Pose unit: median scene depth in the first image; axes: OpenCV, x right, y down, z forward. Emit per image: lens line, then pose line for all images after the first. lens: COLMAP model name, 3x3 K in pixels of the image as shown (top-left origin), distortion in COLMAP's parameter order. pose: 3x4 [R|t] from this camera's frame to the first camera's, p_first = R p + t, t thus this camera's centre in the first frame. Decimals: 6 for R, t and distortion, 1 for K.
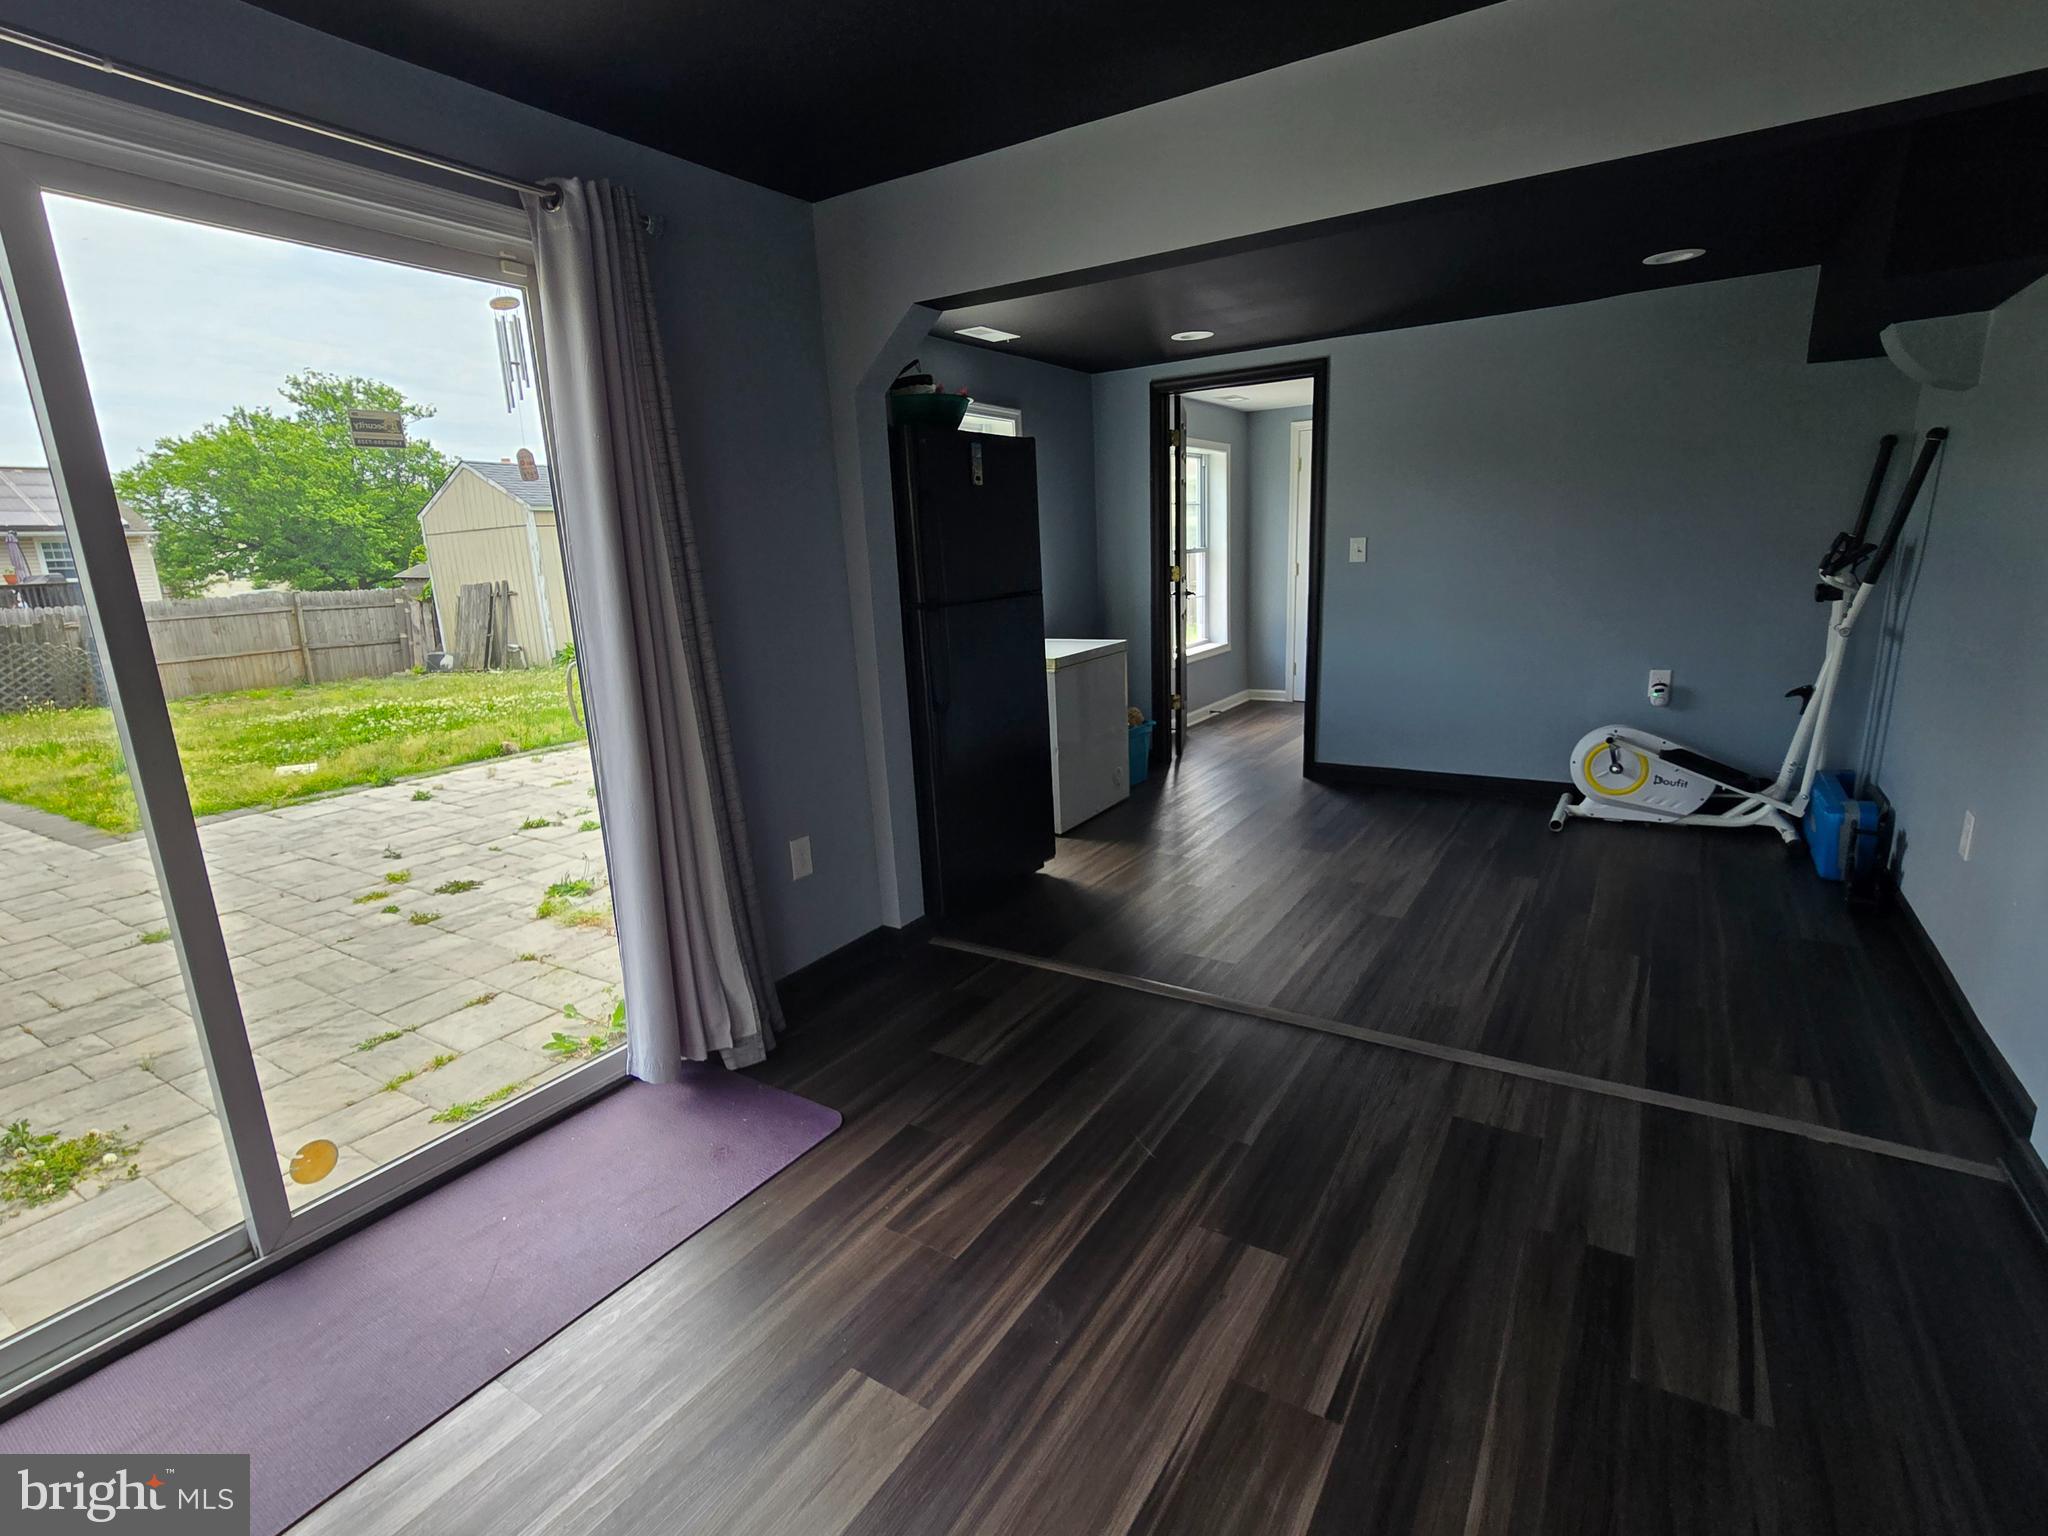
lens RADIAL K [[973.8, 0, 1028.1], [0, 973.8, 764.8], [0, 0, 1]] dist [-0.005710, 0.000375]
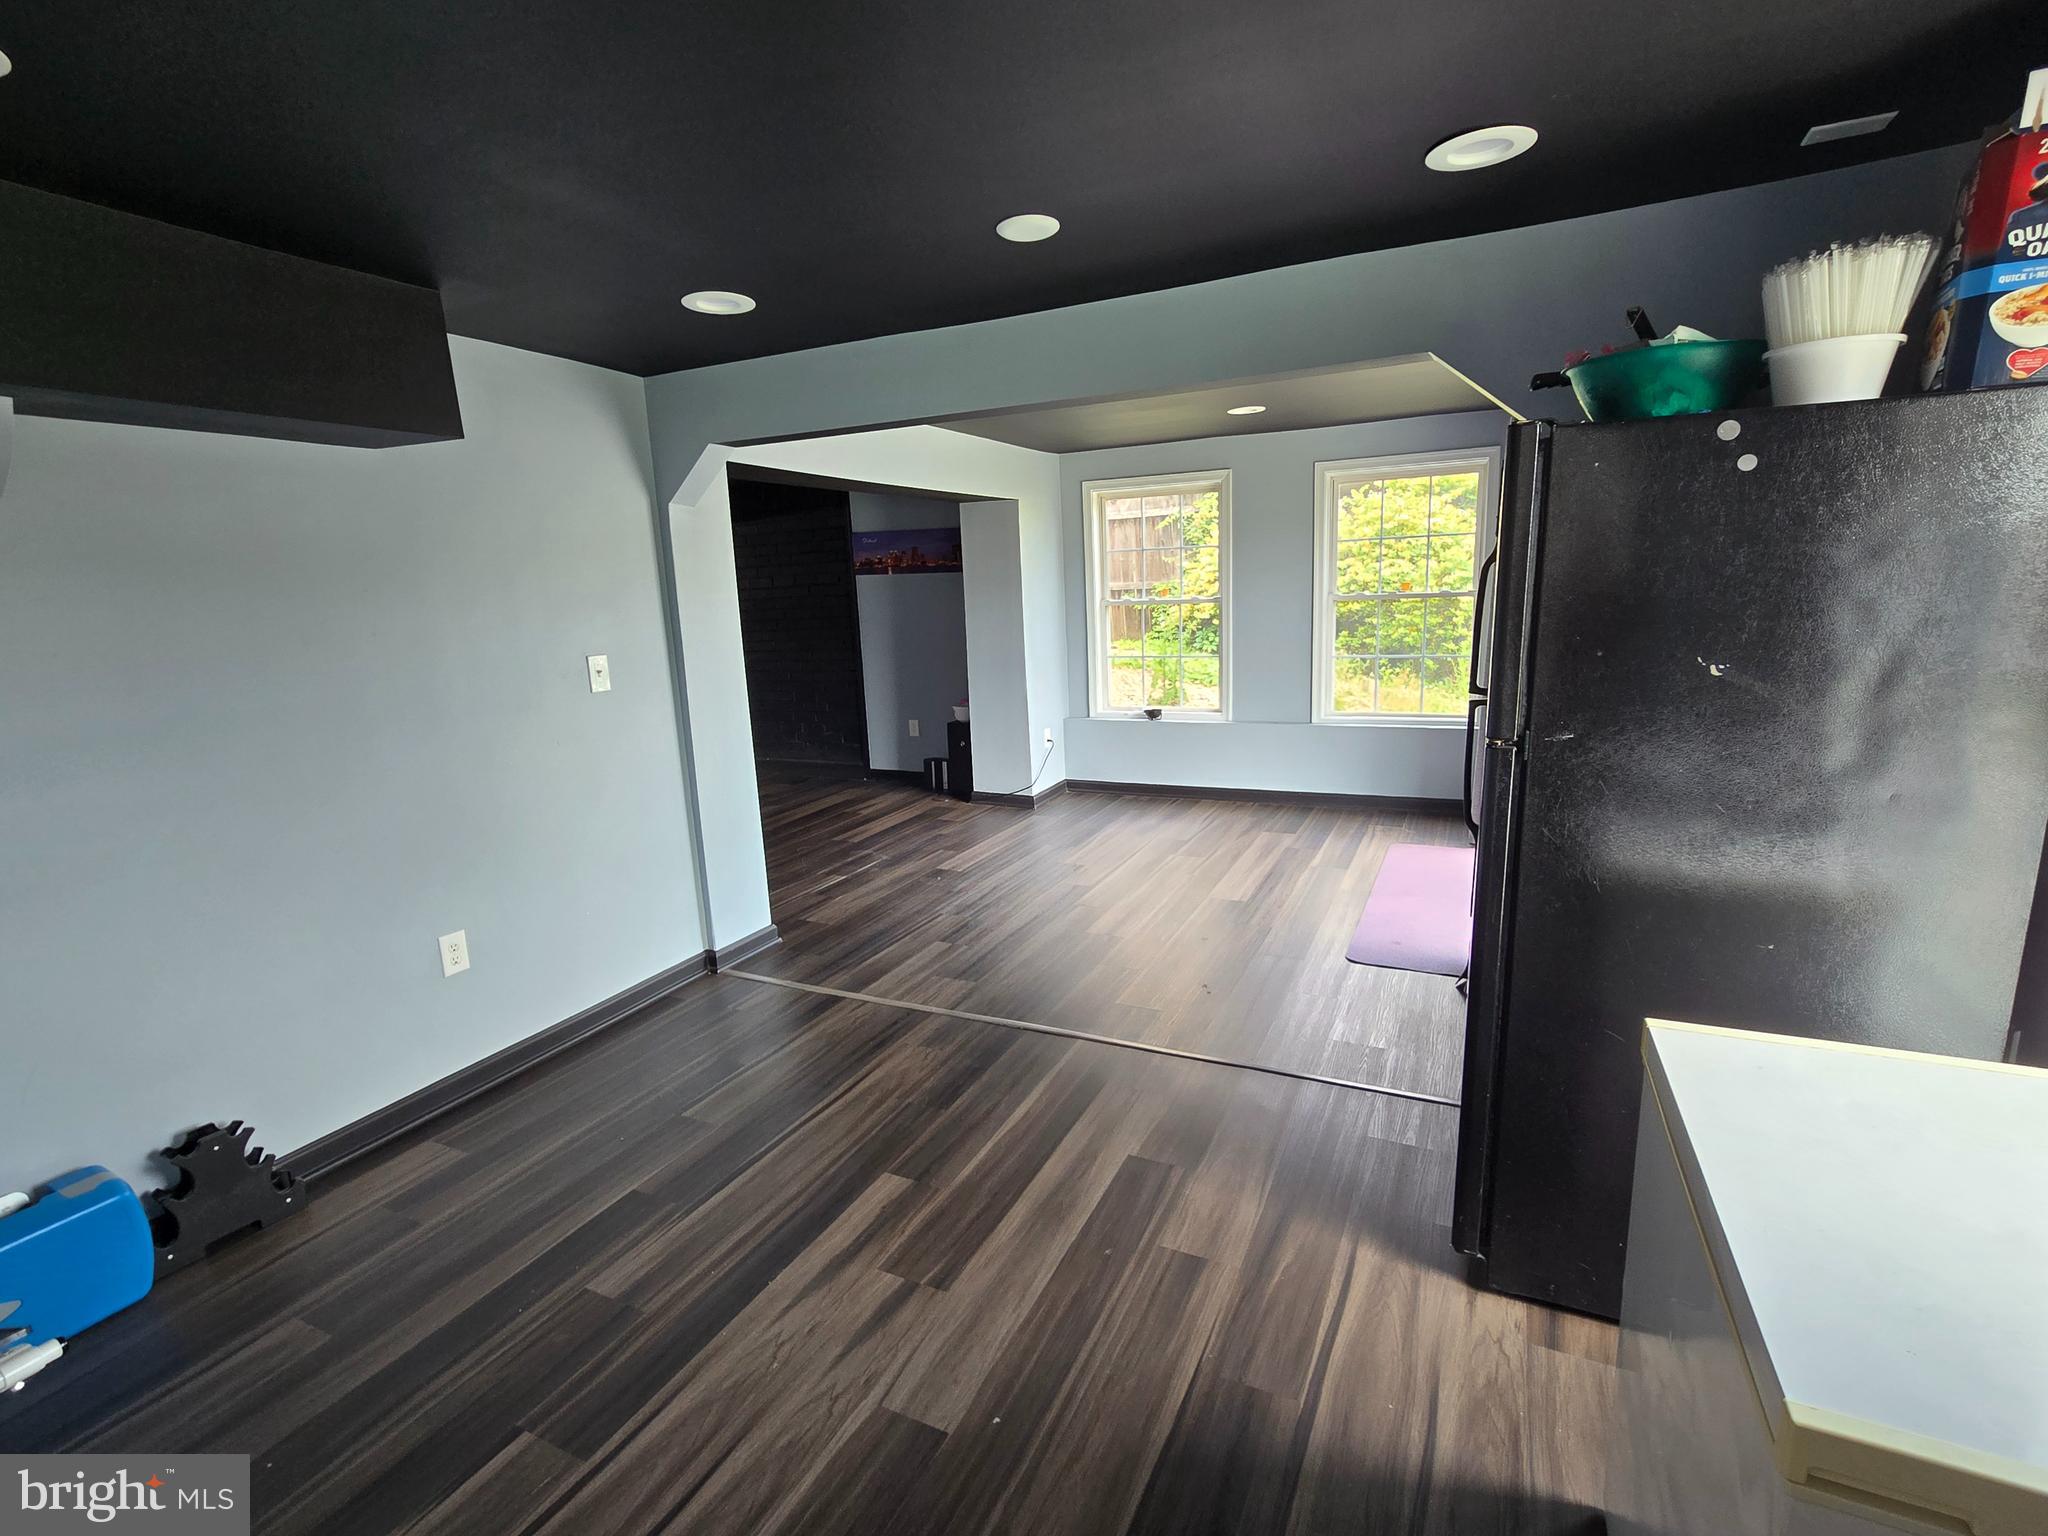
lens RADIAL K [[973.8, 0, 1028.1], [0, 973.8, 764.8], [0, 0, 1]] dist [-0.005710, 0.000375]
pose [[-0.989137, 0.101485, -0.106340, 0.435003], [0.050959, 0.915308, 0.399518, -0.557313], [0.137879, 0.389759, -0.910537, 2.106074]]
